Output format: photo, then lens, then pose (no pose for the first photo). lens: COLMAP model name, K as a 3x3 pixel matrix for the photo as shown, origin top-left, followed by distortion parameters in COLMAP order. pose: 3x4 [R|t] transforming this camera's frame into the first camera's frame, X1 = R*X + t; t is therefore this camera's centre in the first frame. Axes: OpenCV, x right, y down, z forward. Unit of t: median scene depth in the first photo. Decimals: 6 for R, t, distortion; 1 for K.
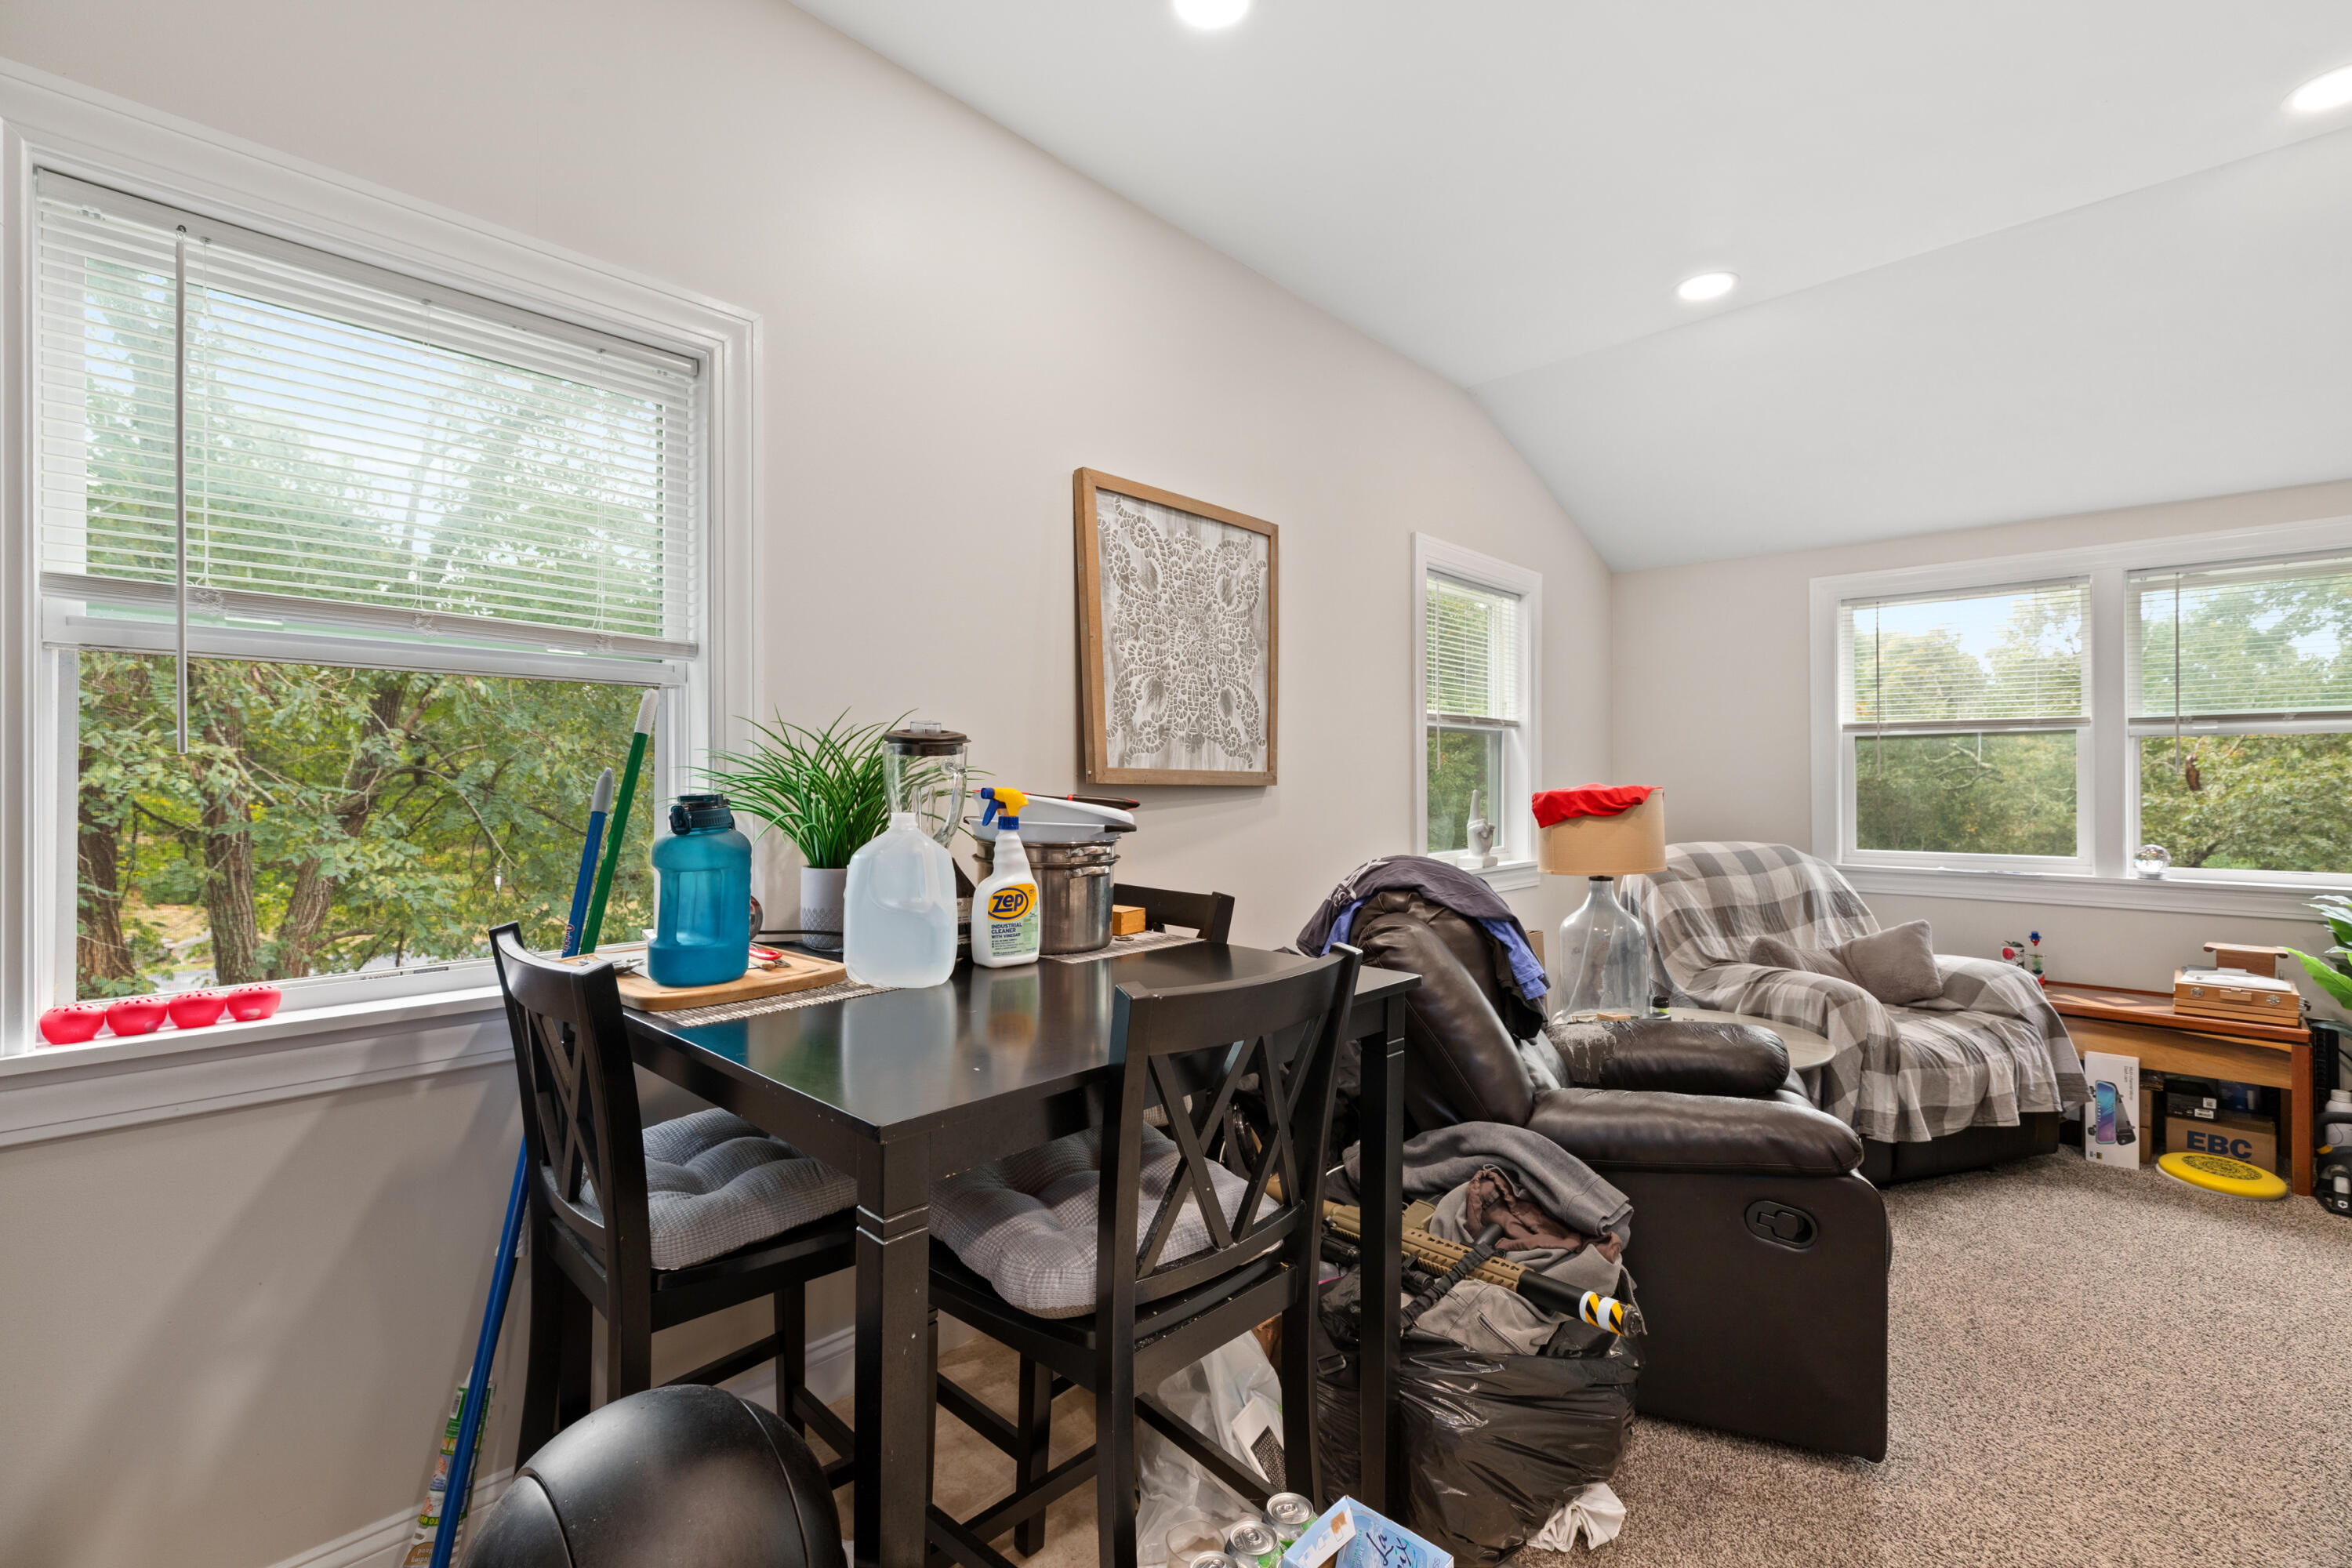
lens RADIAL K [[1058.6, 0, 1176.5], [0, 1058.6, 774.9], [0, 0, 1]] dist [0.000942, 0.000446]
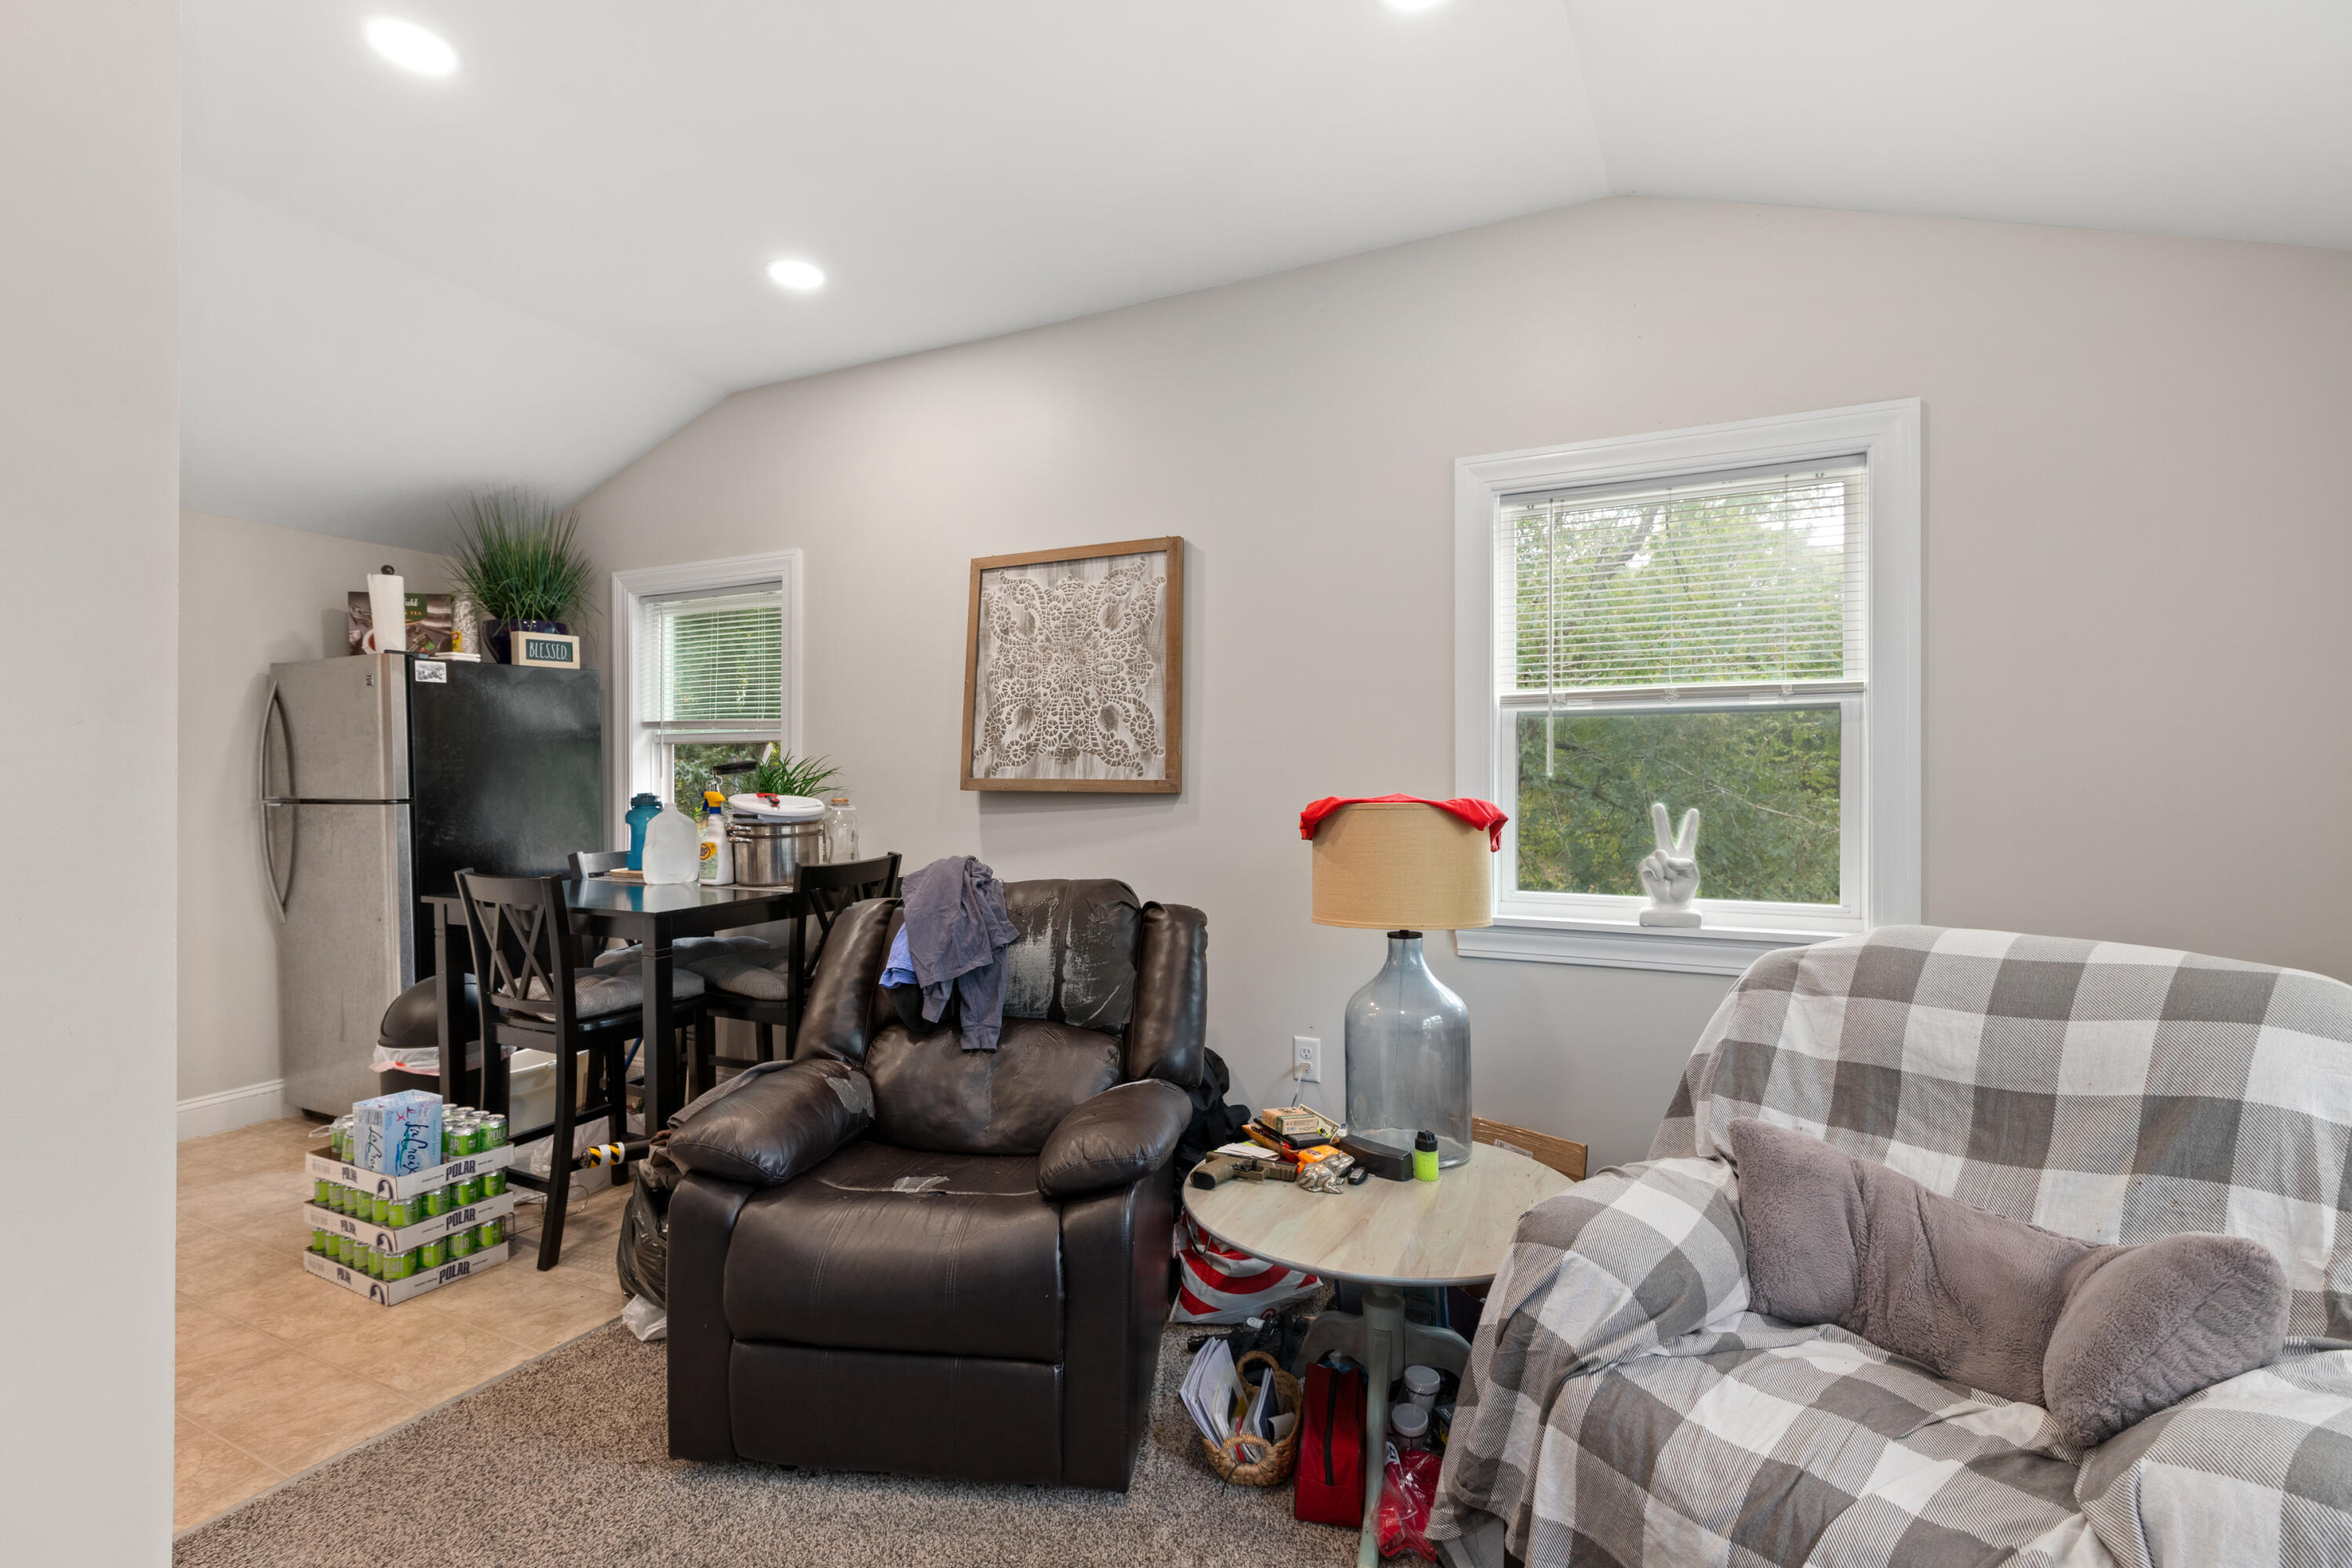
lens RADIAL K [[1058.6, 0, 1178.0], [0, 1058.6, 783.3], [0, 0, 1]] dist [0.000942, 0.000446]
pose [[0.283343, -0.003913, -0.959011, 1.165760], [0.002449, 0.999991, -0.003356, 0.004492], [0.959015, -0.001397, 0.283350, 0.776239]]
